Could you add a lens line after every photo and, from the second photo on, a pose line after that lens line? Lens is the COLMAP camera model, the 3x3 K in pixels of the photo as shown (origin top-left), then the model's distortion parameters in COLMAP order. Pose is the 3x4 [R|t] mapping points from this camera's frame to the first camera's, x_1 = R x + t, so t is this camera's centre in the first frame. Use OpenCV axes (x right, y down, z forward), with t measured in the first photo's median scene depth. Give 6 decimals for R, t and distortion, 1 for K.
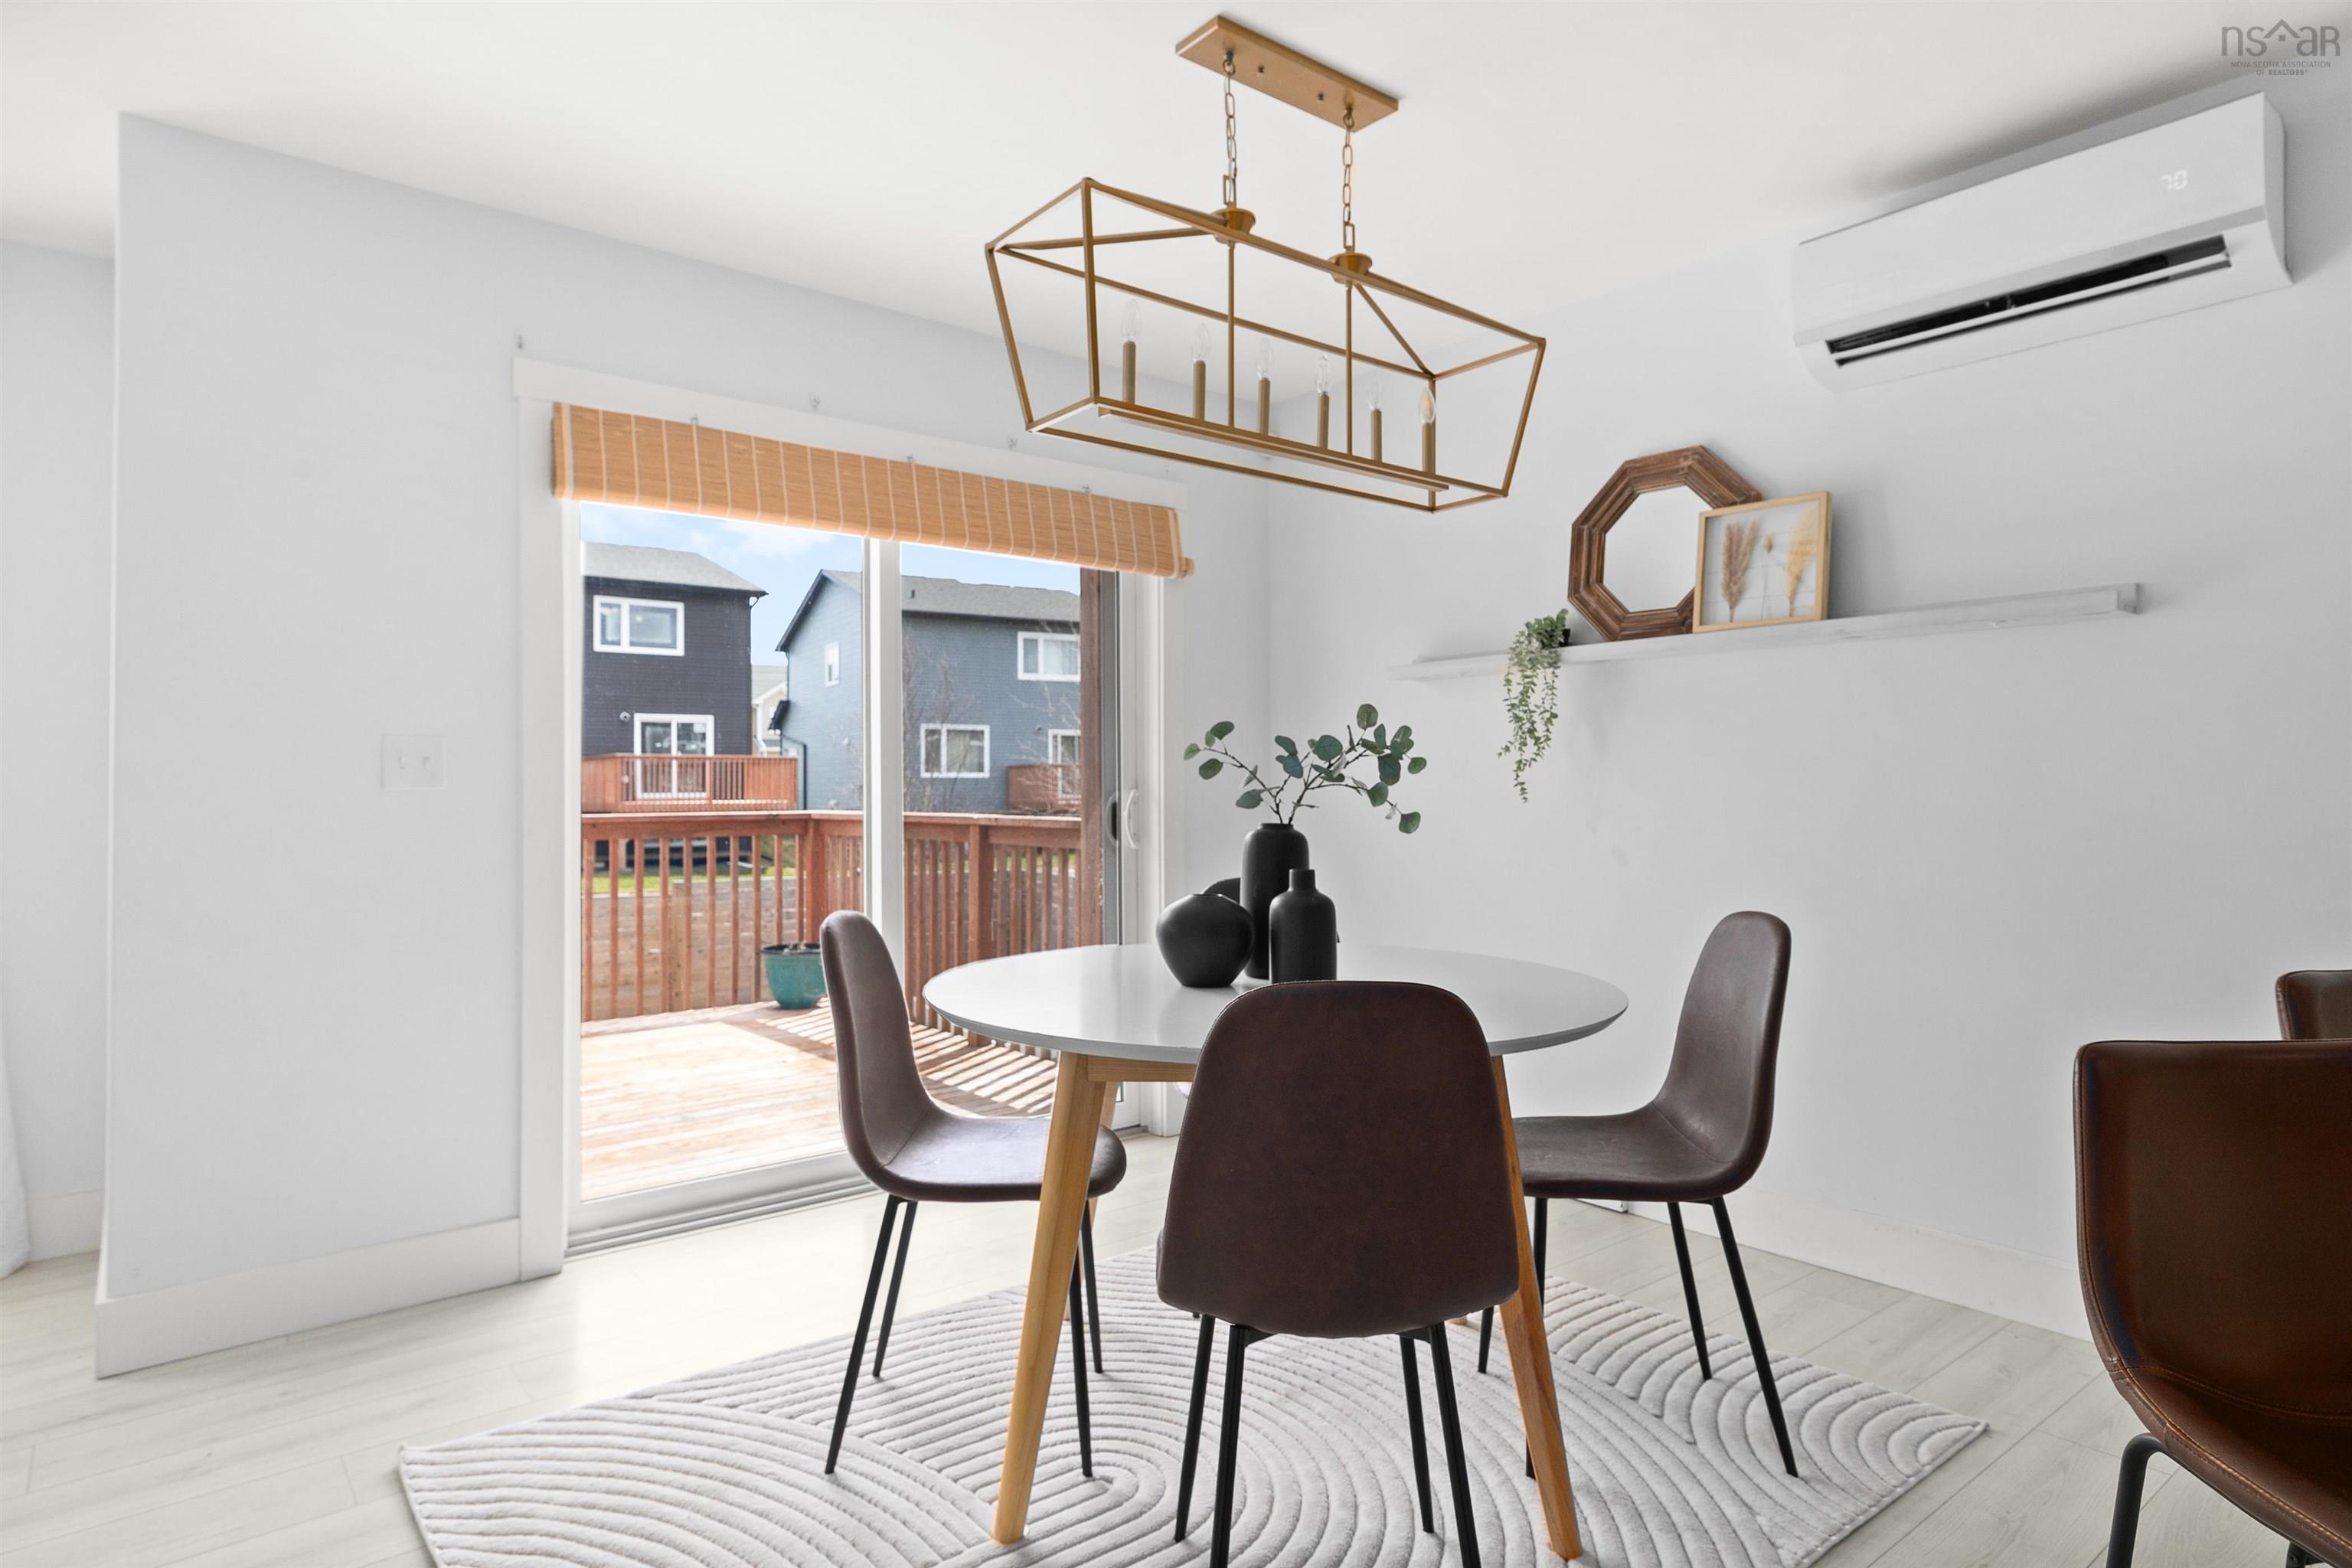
lens RADIAL K [[1305.1, 0, 1176.3], [0, 1305.1, 773.1], [0, 0, 1]] dist [0.003662, 0.001313]
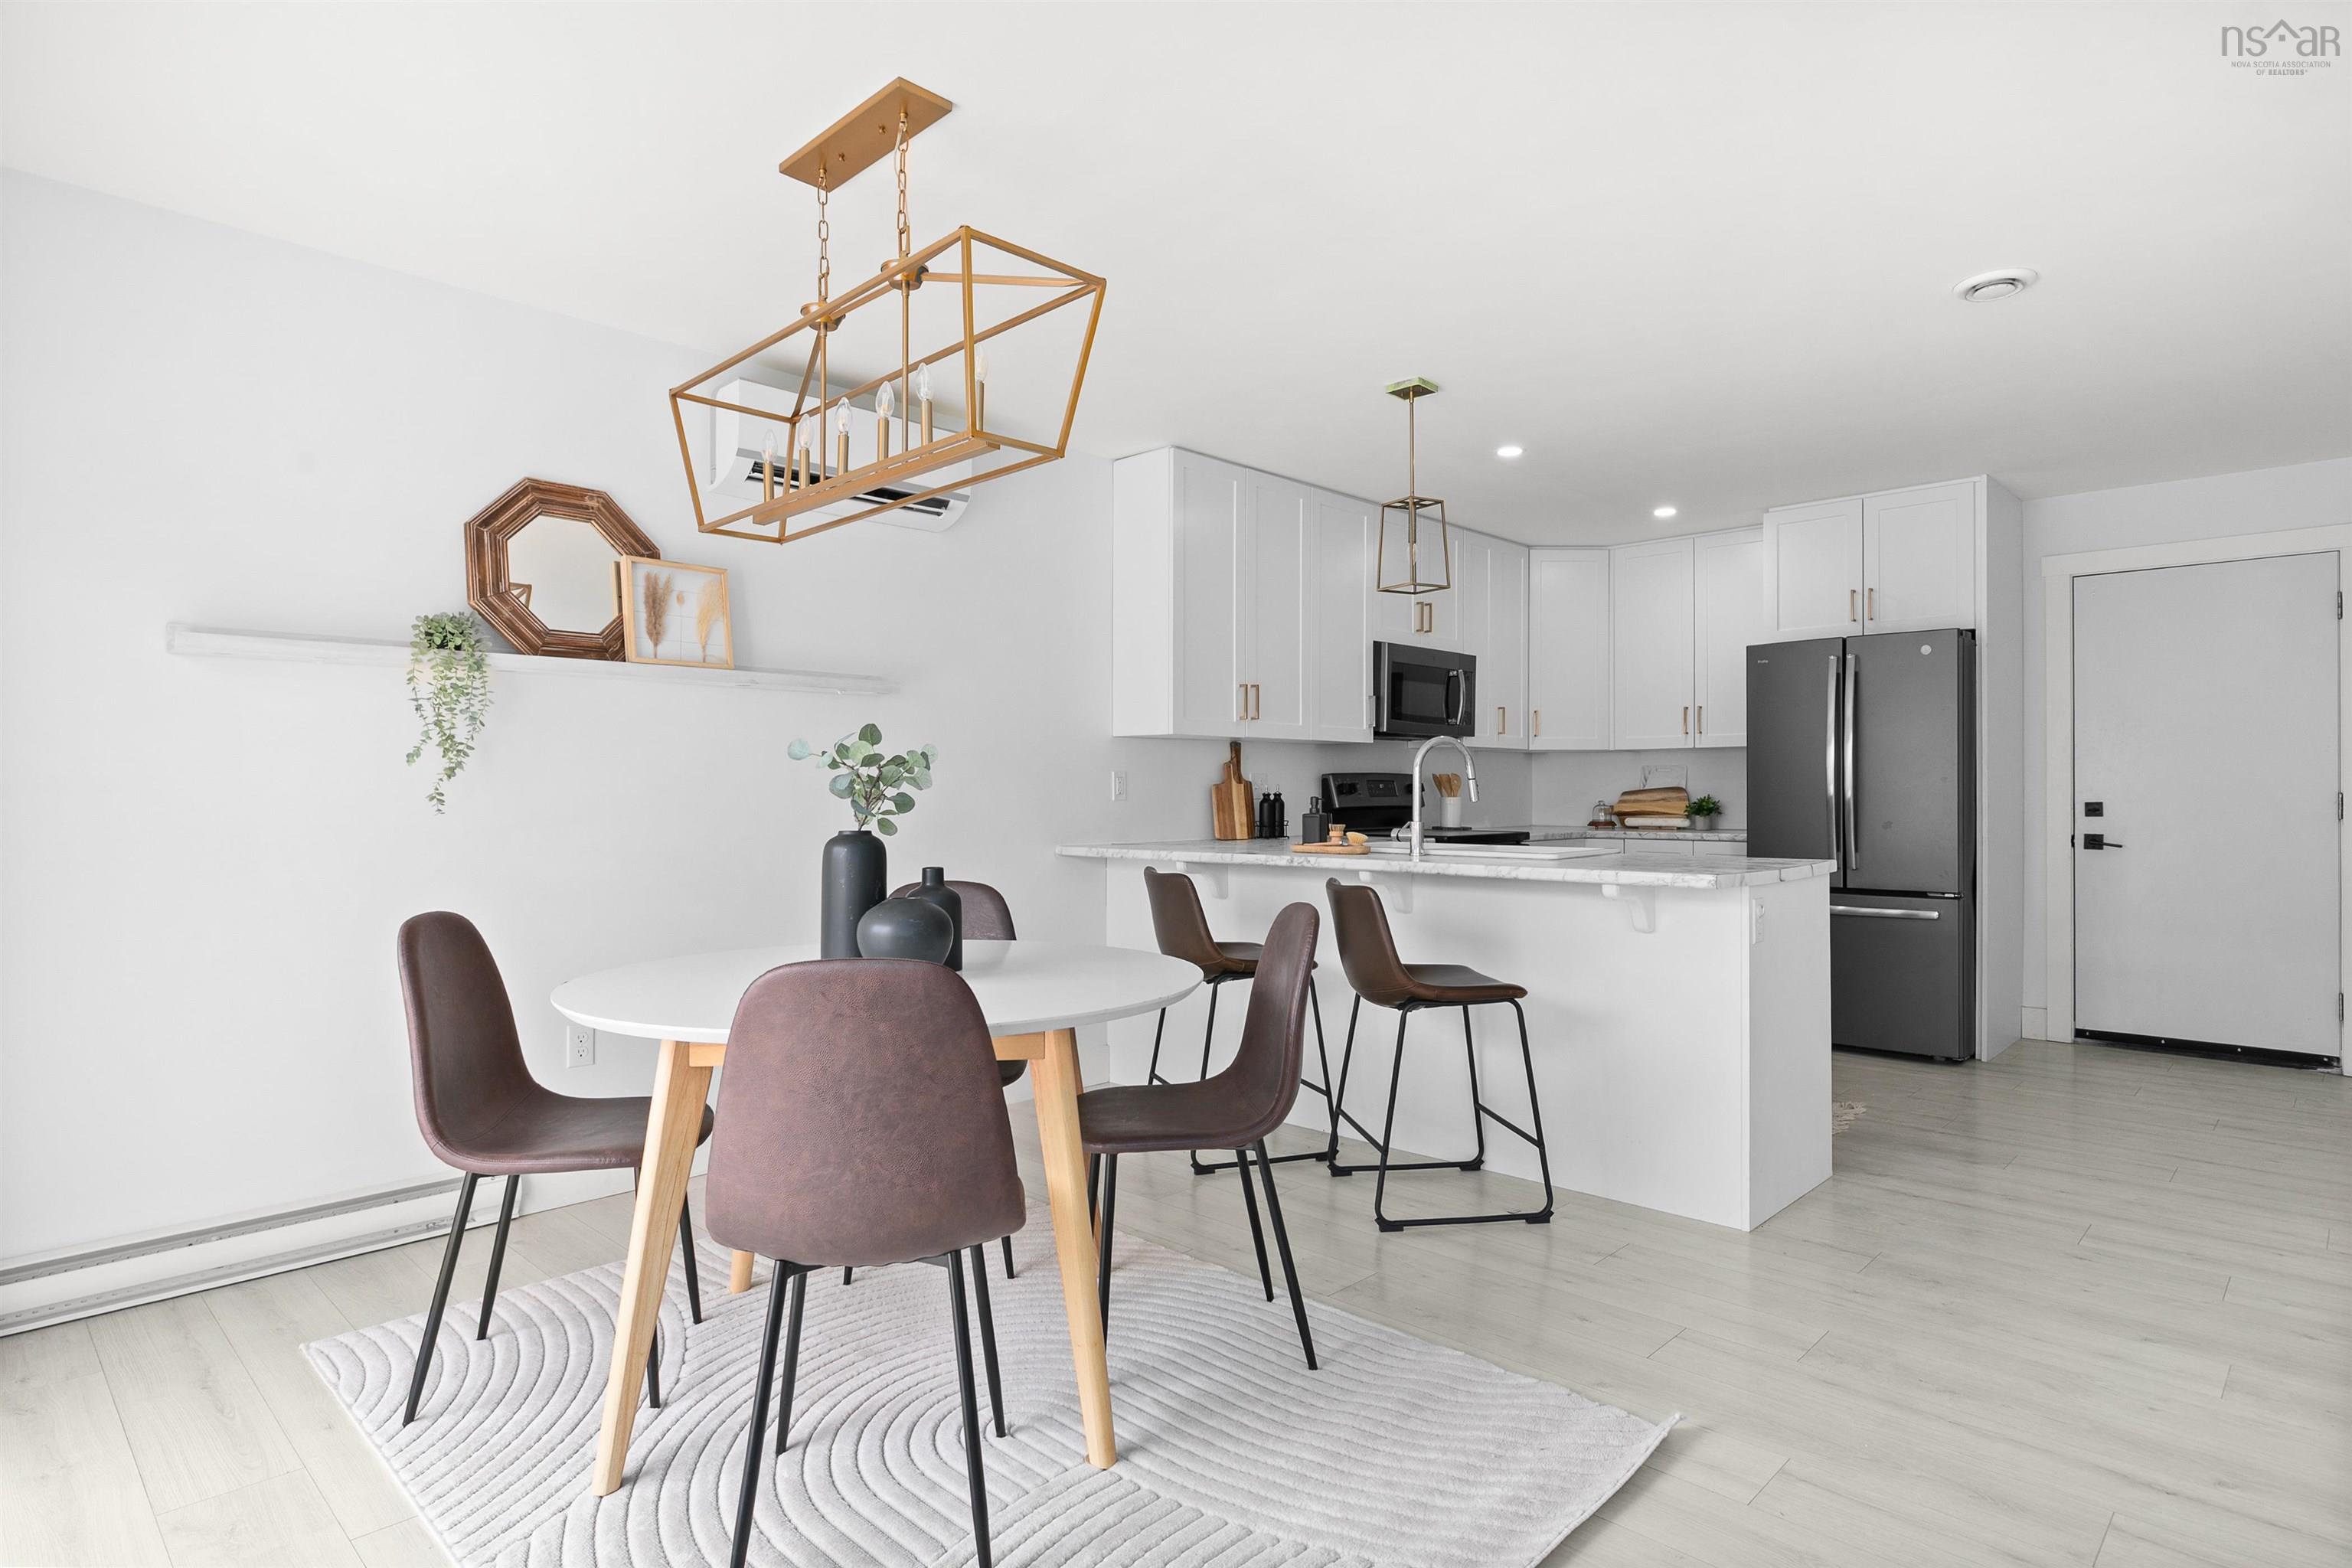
lens RADIAL K [[1238.7, 0, 1184.4], [0, 1238.7, 794.7], [0, 0, 1]] dist [-0.006620, -0.000192]
pose [[-0.126148, 0.003909, 0.992004, -0.726715], [-0.009627, 0.999940, -0.005165, 0.009019], [-0.991965, -0.010202, -0.126103, 0.654098]]
